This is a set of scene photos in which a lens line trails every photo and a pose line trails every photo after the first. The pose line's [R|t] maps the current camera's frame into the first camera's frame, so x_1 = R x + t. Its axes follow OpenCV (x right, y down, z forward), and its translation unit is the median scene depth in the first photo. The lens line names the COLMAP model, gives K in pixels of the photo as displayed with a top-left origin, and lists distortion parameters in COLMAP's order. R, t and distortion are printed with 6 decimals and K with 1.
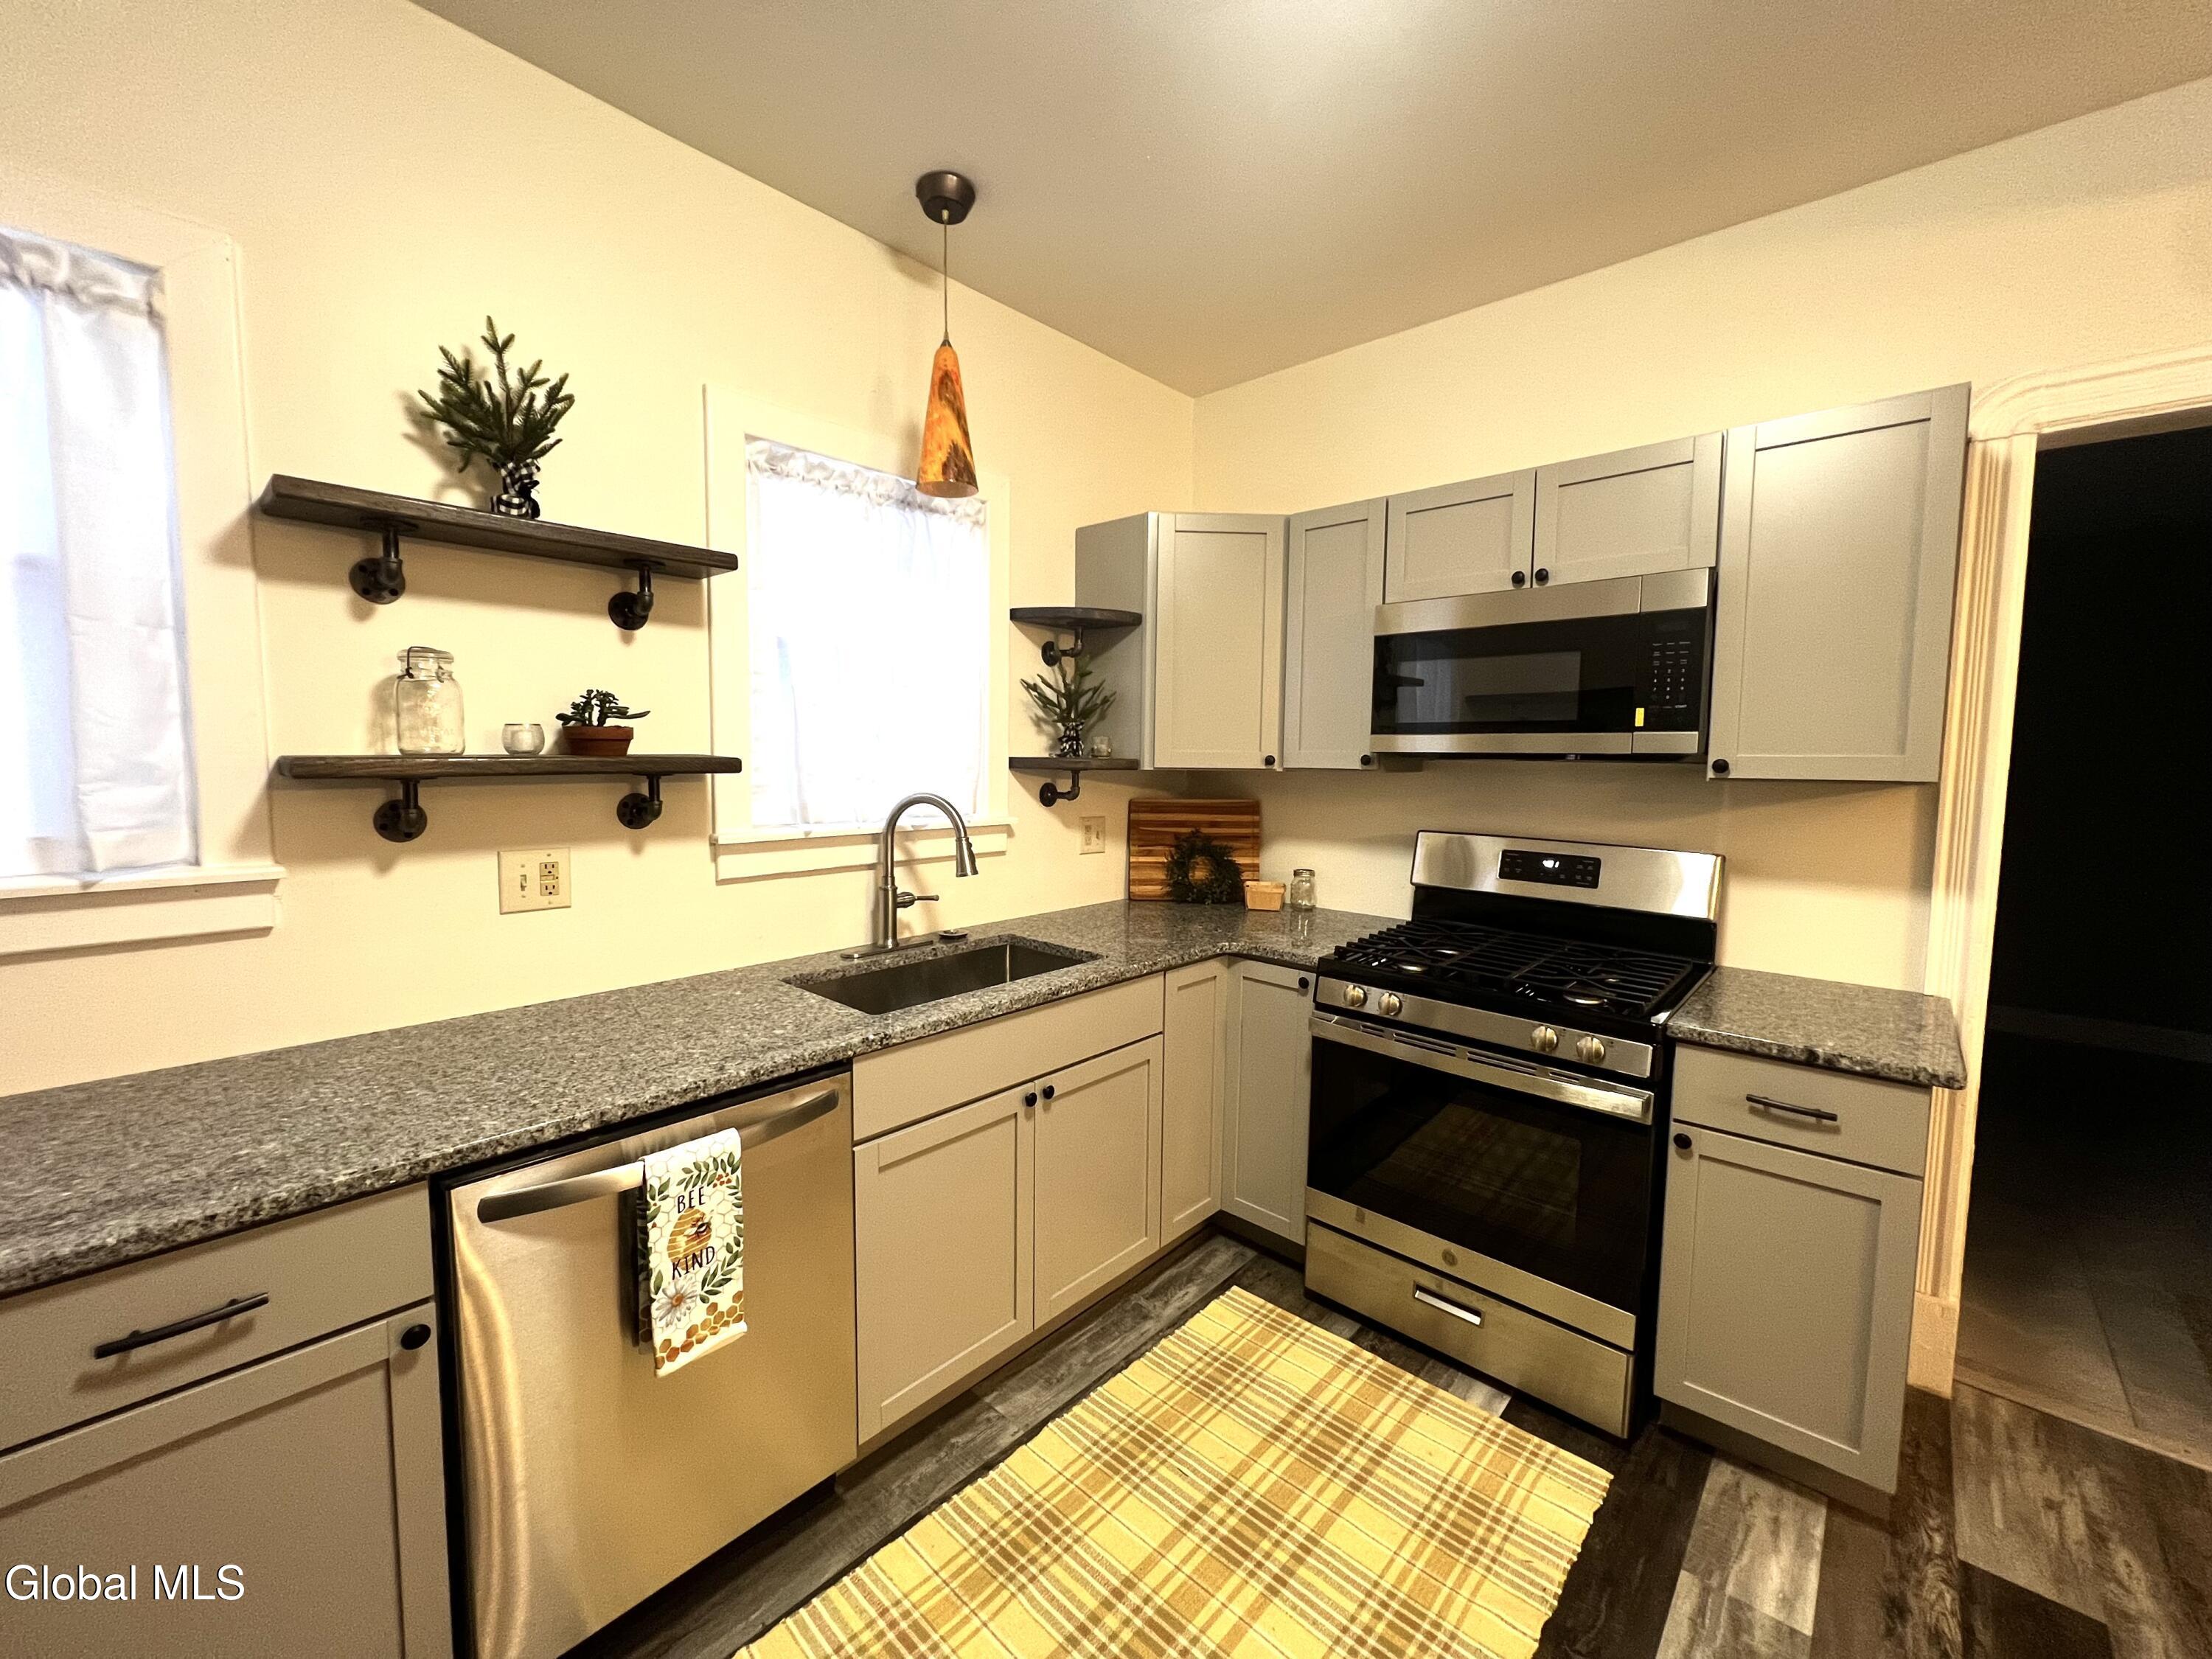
lens RADIAL K [[884.9, 0, 1101.9], [0, 884.9, 824.3], [0, 0, 1]] dist [-0.001892, 0.000418]
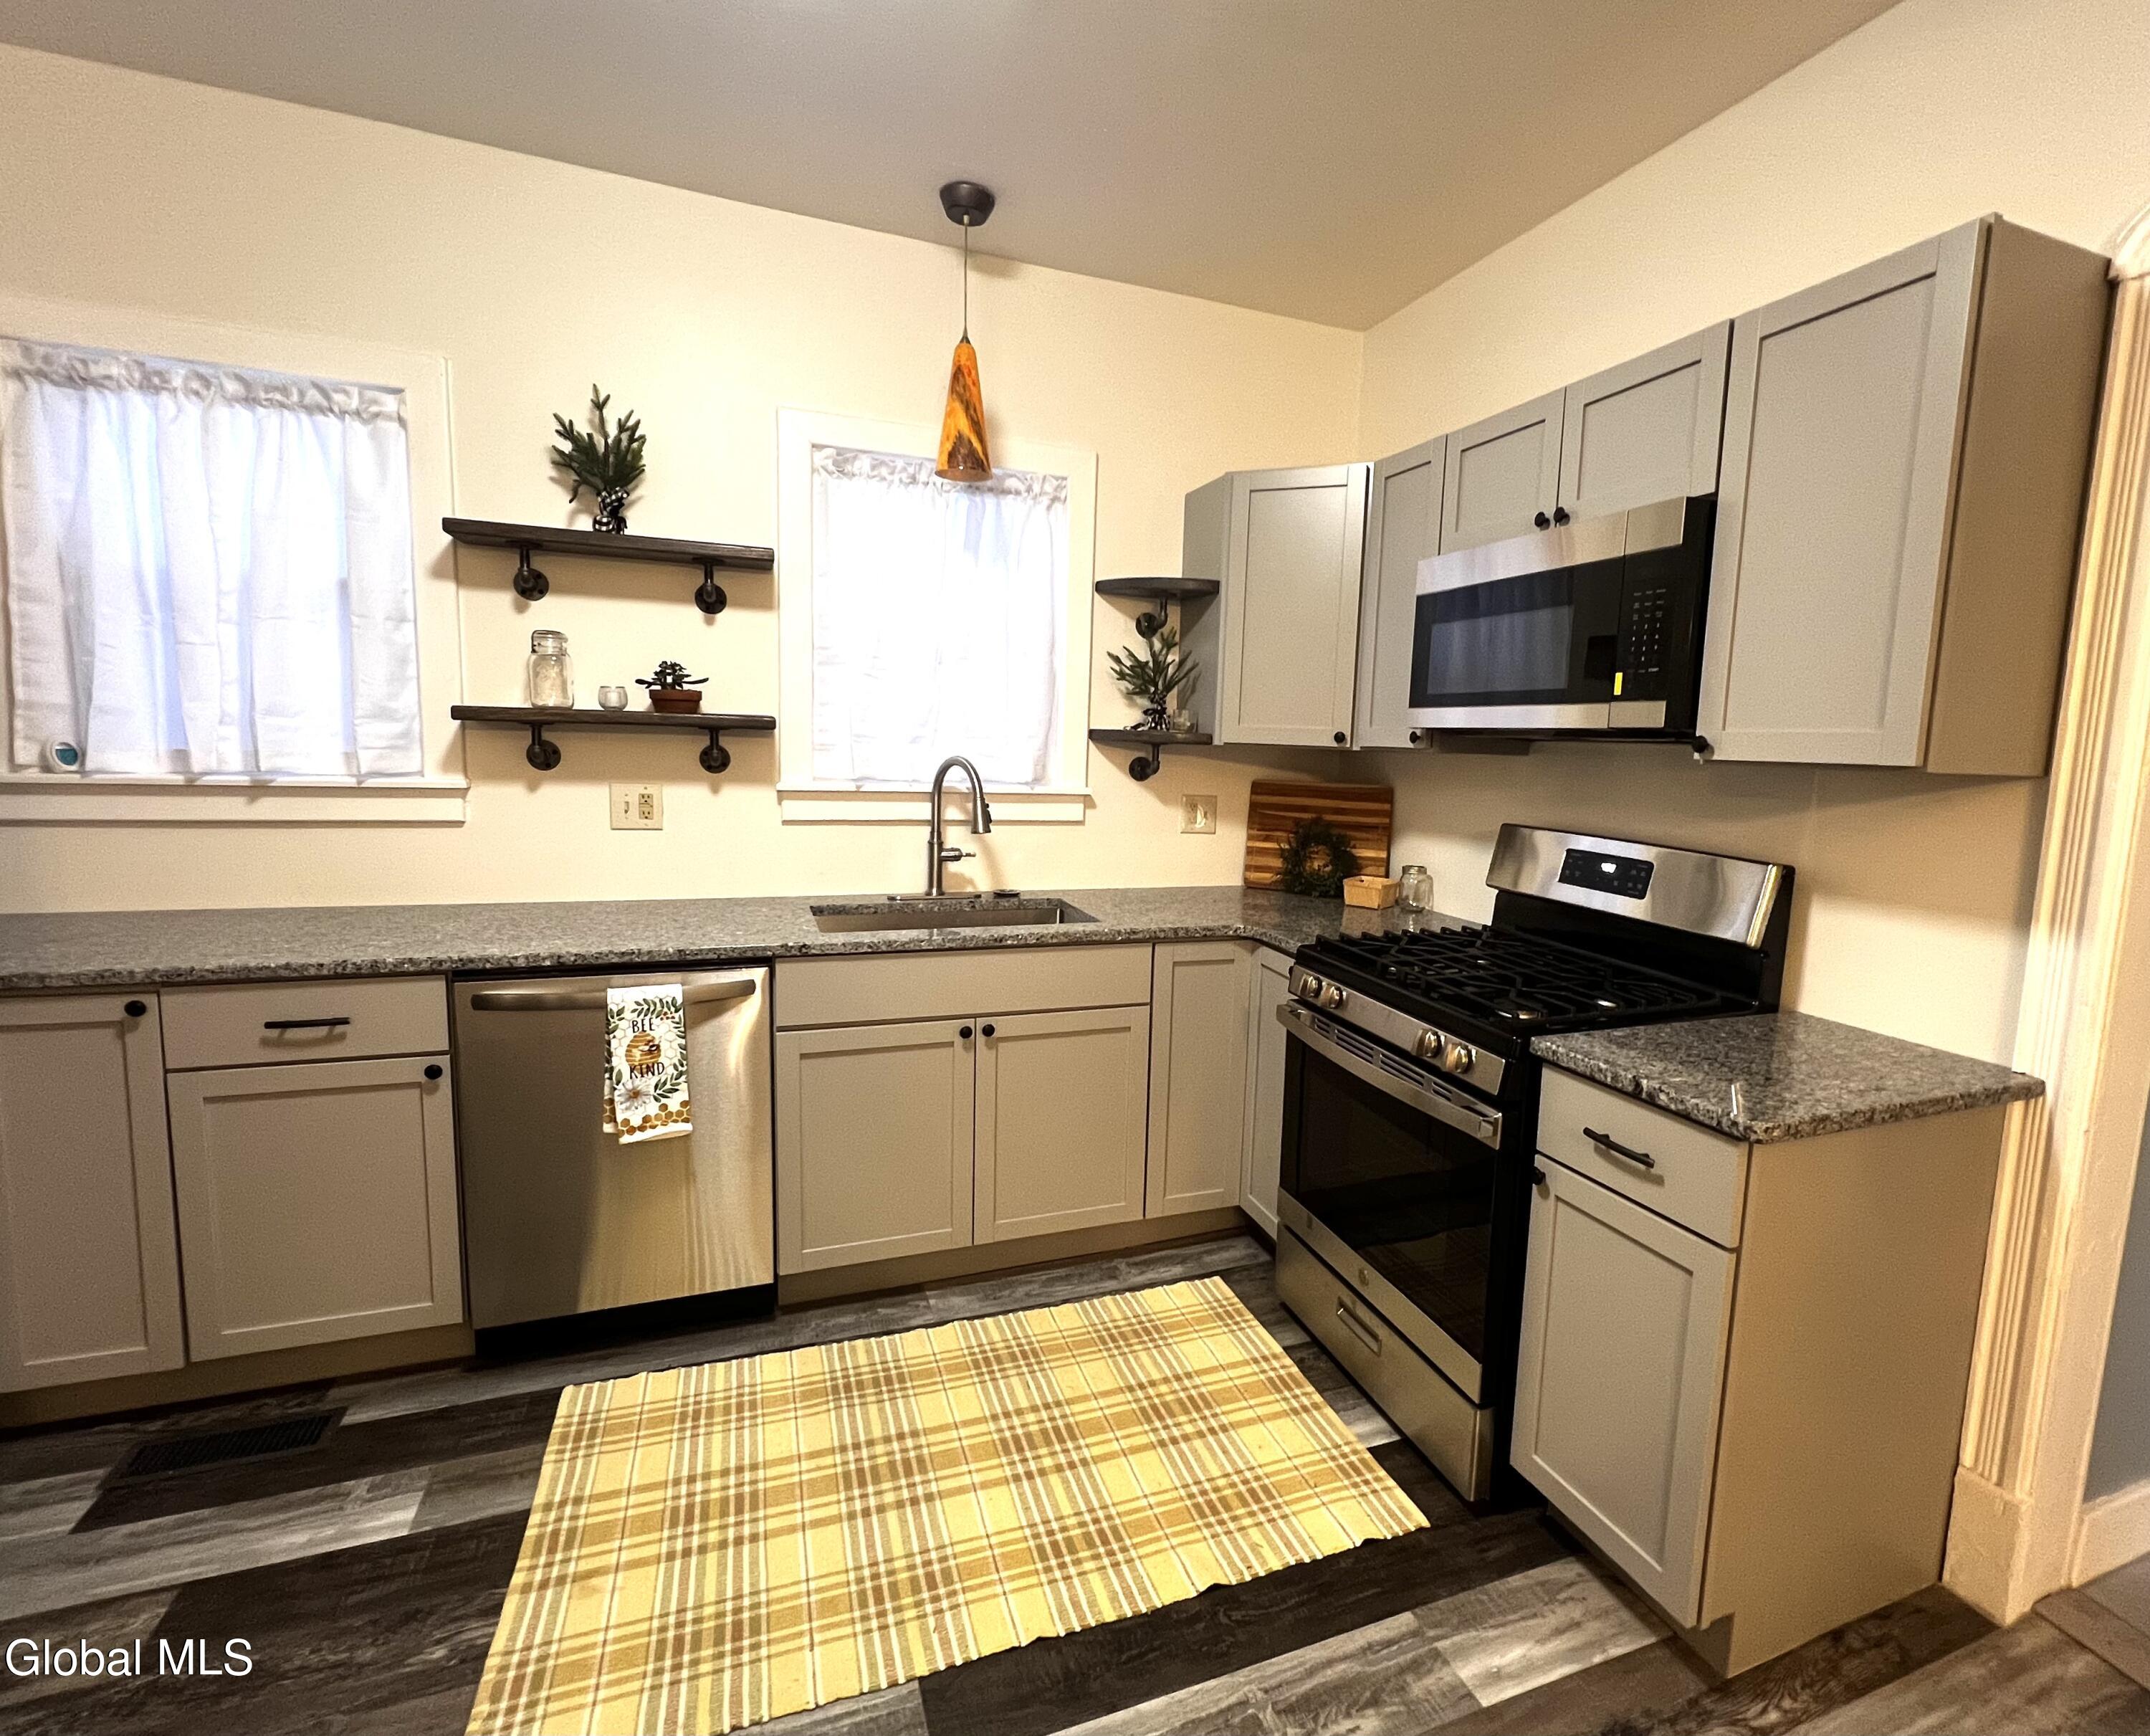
lens RADIAL K [[1036.0, 0, 1151.9], [0, 1036.0, 864.3], [0, 0, 1]] dist [-0.000690, 0.000188]
pose [[0.900237, 0.073676, -0.429122, 0.681096], [-0.060777, 0.997194, 0.043706, 0.032468], [0.431138, -0.013265, 0.902189, -0.063101]]
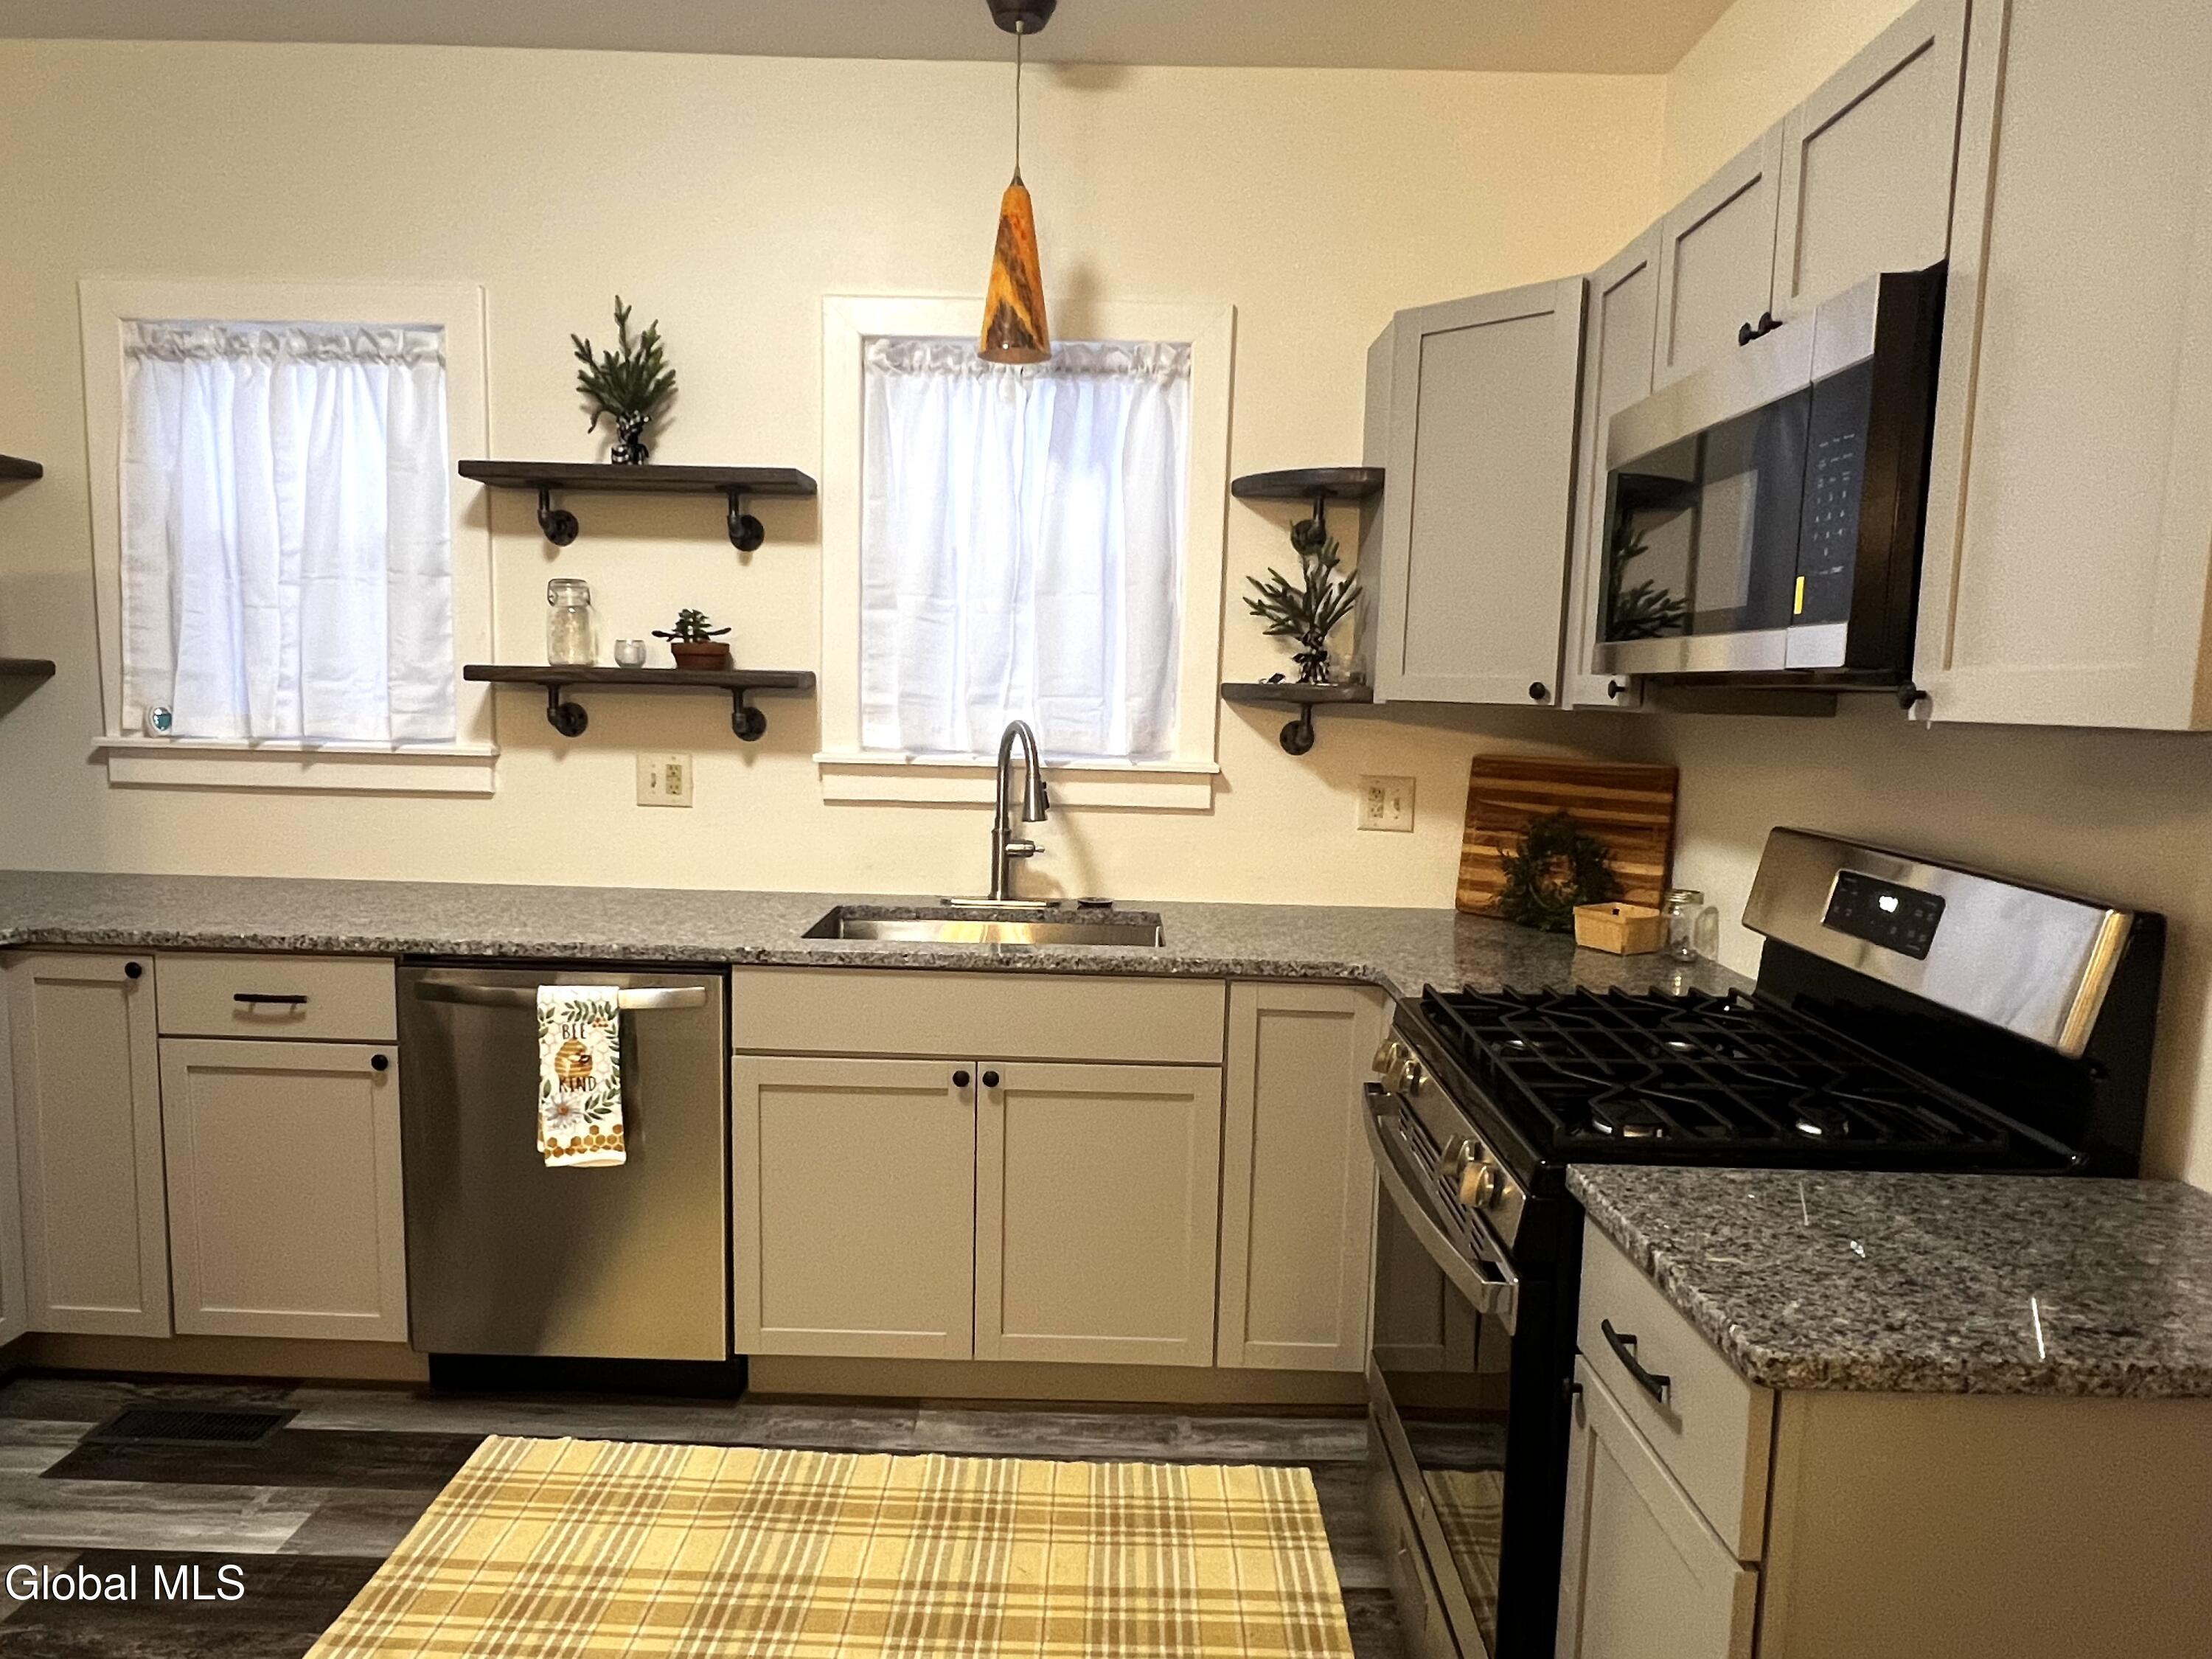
lens RADIAL K [[1398.5, 0, 1083.8], [0, 1398.5, 843.3], [0, 0, 1]] dist [0.003606, -0.005037]
pose [[0.662455, 0.091758, -0.743461, 0.992551], [-0.078790, 0.995499, 0.052659, 0.007261], [0.744947, 0.023693, 0.666703, 0.193930]]
